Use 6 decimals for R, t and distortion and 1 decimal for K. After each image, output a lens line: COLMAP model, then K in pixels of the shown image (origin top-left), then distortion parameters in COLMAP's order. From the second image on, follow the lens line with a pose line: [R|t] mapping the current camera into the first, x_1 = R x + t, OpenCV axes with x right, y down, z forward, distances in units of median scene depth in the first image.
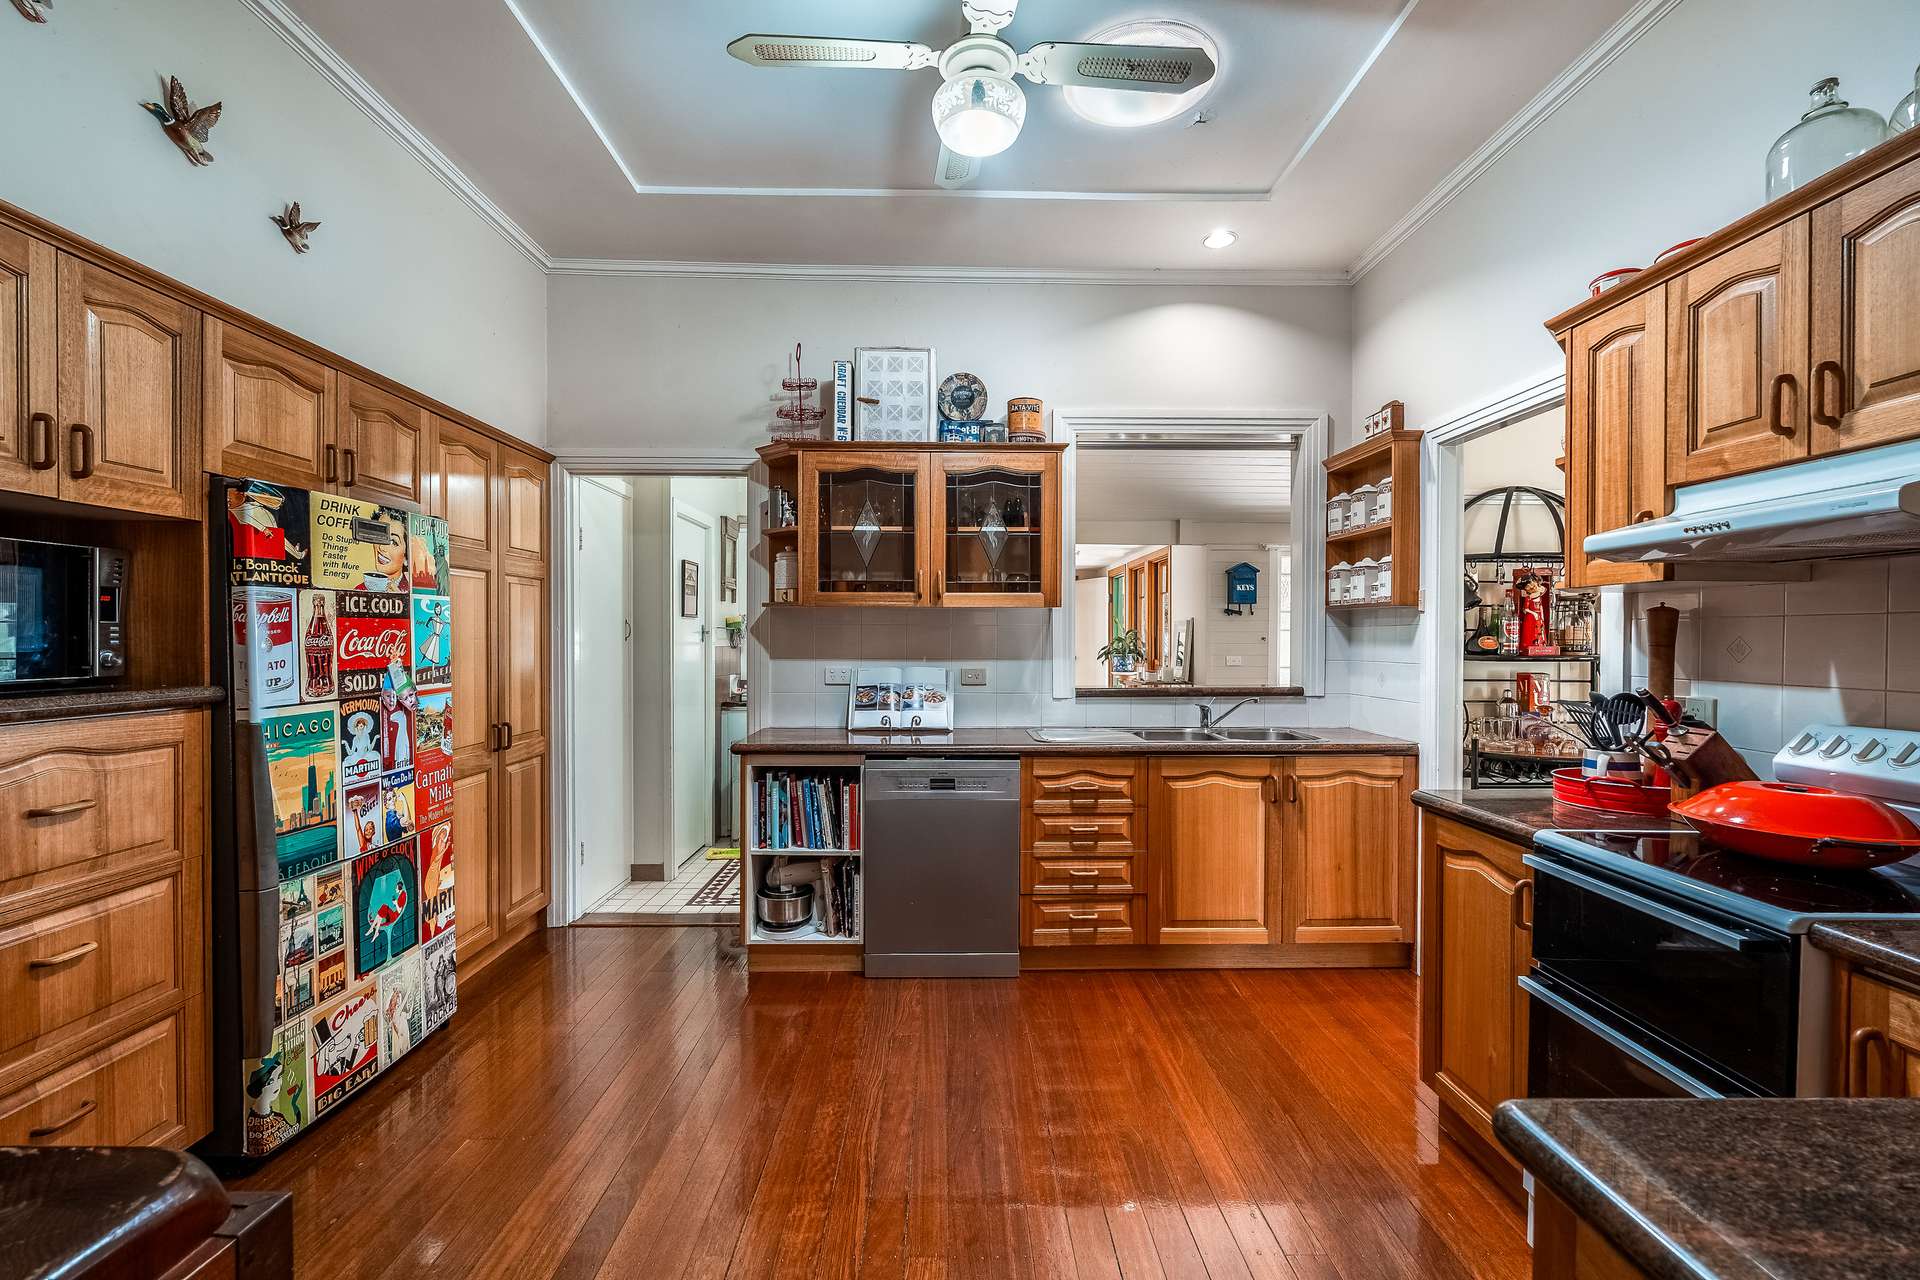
lens RADIAL K [[837.4, 0, 954.5], [0, 837.4, 645.0], [0, 0, 1]] dist [-0.003158, -0.000348]
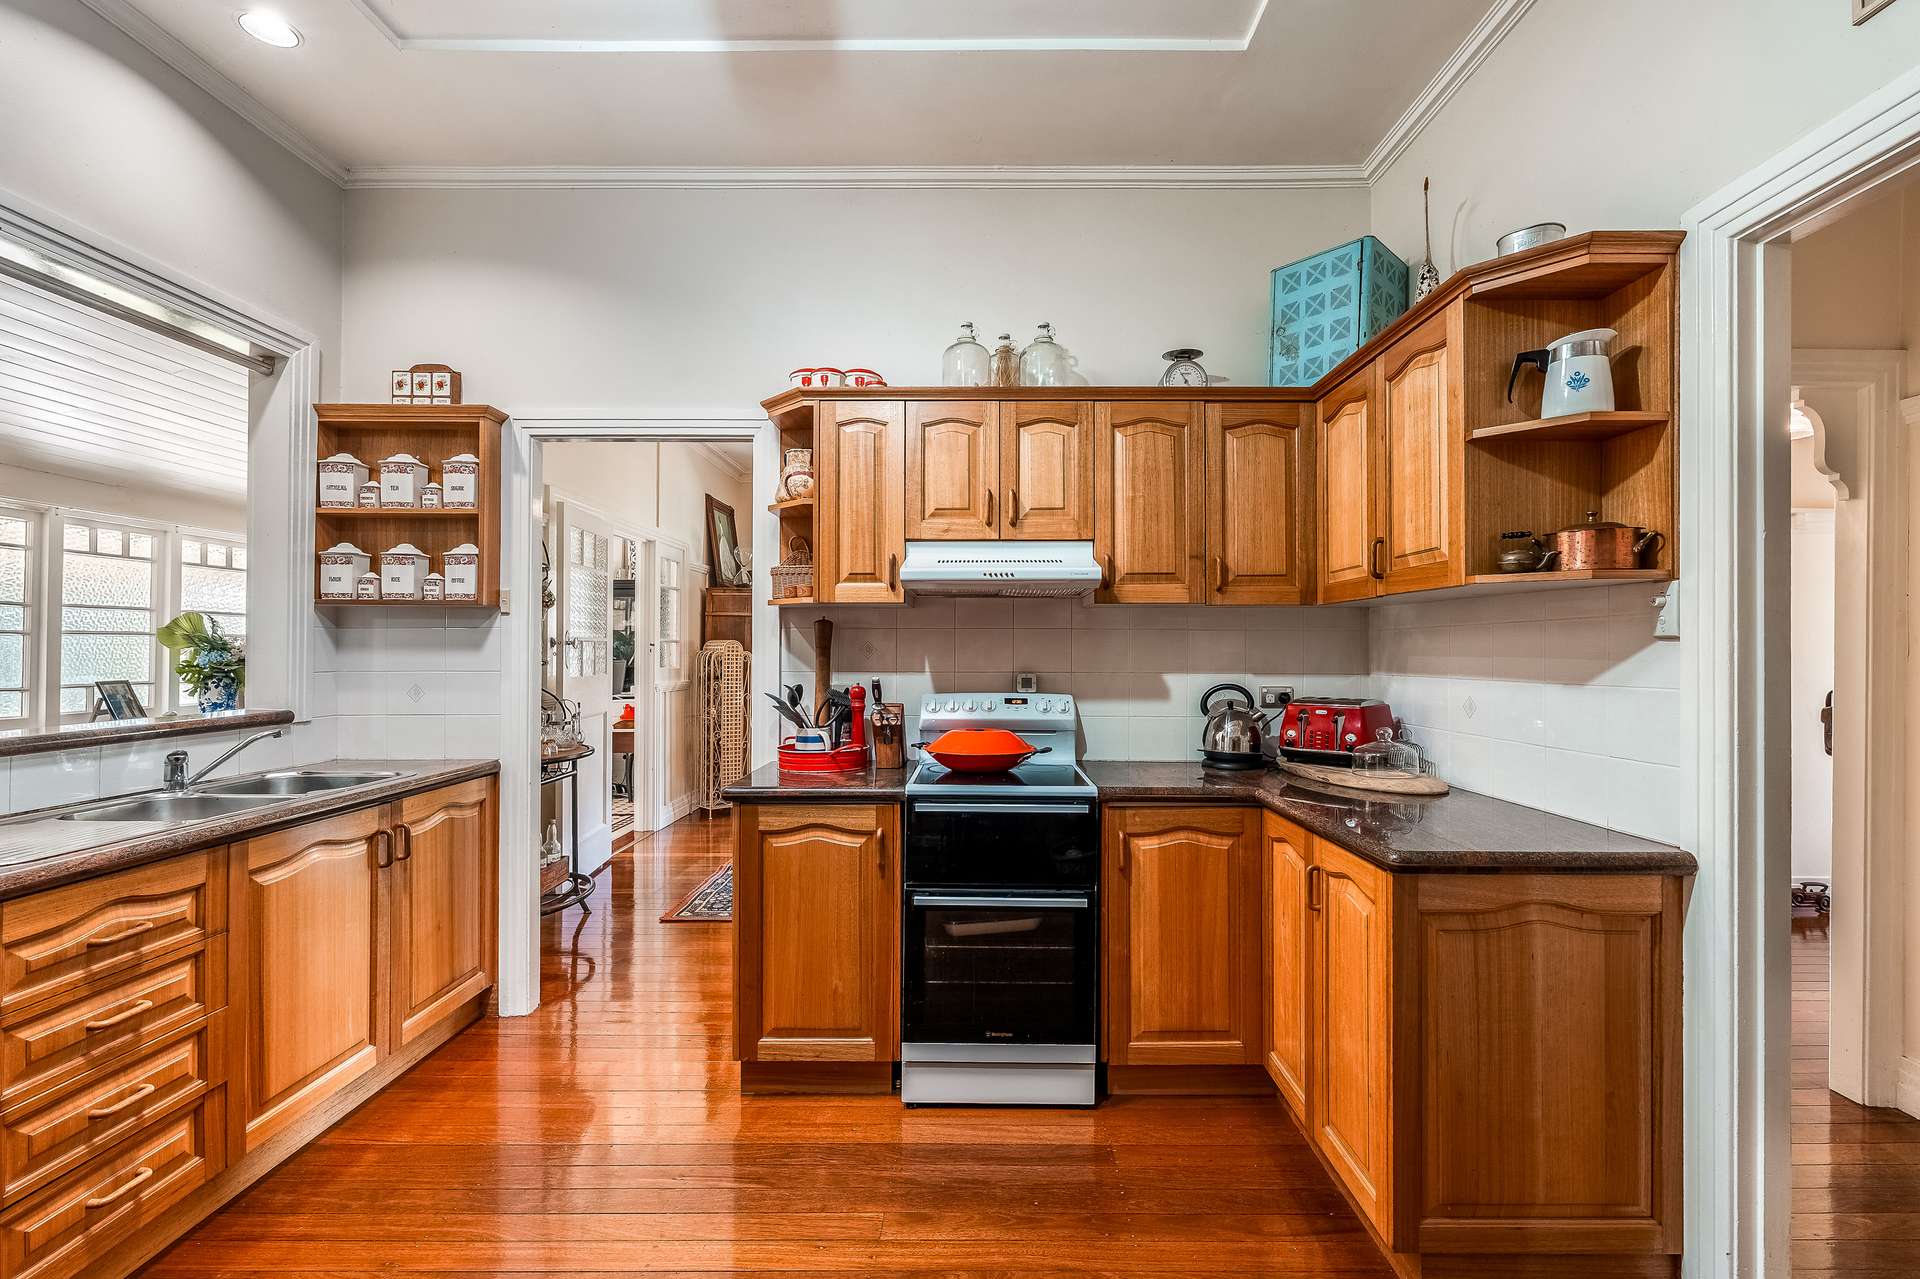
lens RADIAL K [[868.3, 0, 960.0], [0, 868.3, 639.5], [0, 0, 1]] dist [0.002120, 0.000176]
pose [[0.014470, 0.009287, 0.999852, -0.369729], [0.007731, 0.999926, -0.009399, 0.001166], [-0.999865, 0.007866, 0.014398, 0.482001]]
